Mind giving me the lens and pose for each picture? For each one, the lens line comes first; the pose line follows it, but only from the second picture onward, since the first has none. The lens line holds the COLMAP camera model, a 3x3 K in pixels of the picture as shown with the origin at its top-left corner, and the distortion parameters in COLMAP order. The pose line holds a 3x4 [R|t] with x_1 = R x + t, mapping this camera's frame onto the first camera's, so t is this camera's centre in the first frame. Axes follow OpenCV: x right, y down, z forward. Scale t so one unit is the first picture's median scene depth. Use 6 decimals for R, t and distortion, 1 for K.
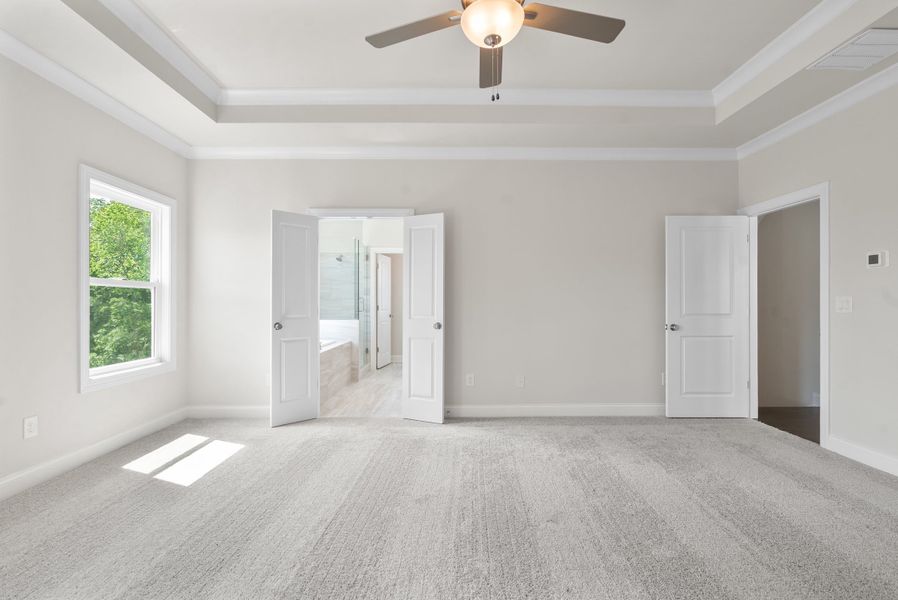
lens RADIAL K [[410.9, 0, 449.0], [0, 410.9, 300.0], [0, 0, 1]] dist [-0.000299, 0.000446]
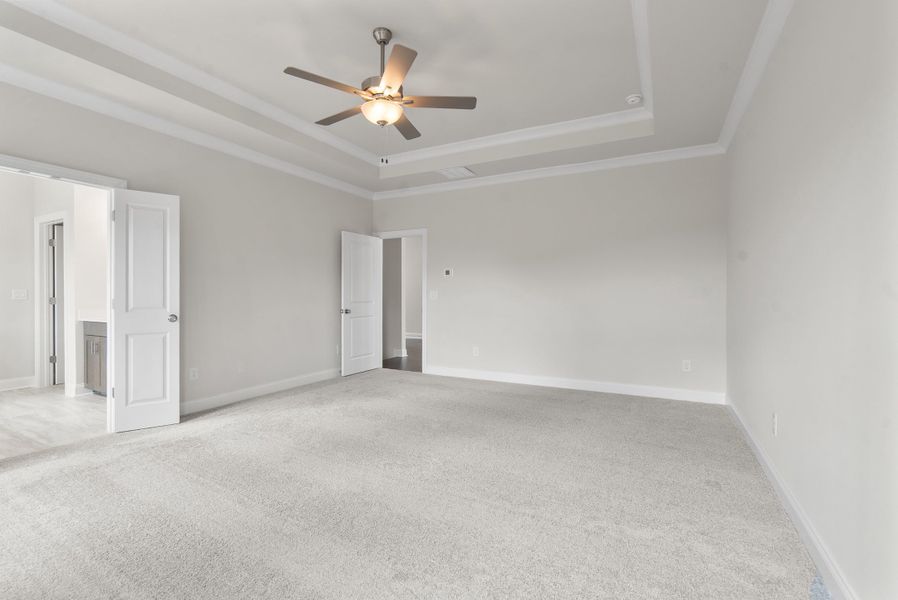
lens RADIAL K [[419.3, 0, 449.5], [0, 419.3, 290.5], [0, 0, 1]] dist [-0.001610, 0.000526]
pose [[0.476084, 0.010287, 0.879340, -0.561456], [-0.008703, 0.999938, -0.006986, 0.002430], [-0.879357, -0.004327, 0.476144, 0.012835]]
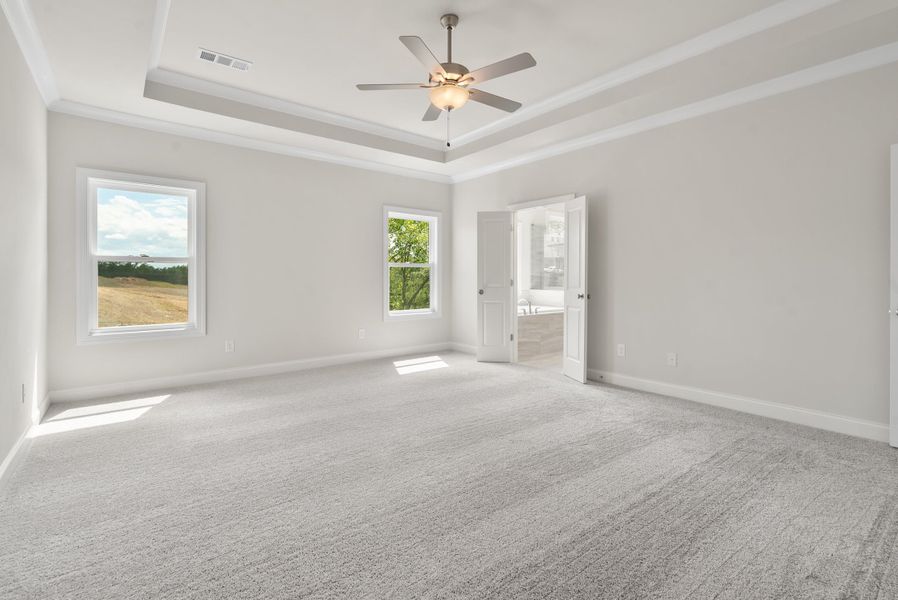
lens RADIAL K [[415.7, 0, 439.5], [0, 415.7, 272.9], [0, 0, 1]] dist [0.000233, 0.000385]
pose [[0.603856, -0.007264, -0.797060, 0.652036], [0.006680, 0.999969, -0.004053, 0.001183], [0.797065, -0.002877, 0.603886, 0.004331]]
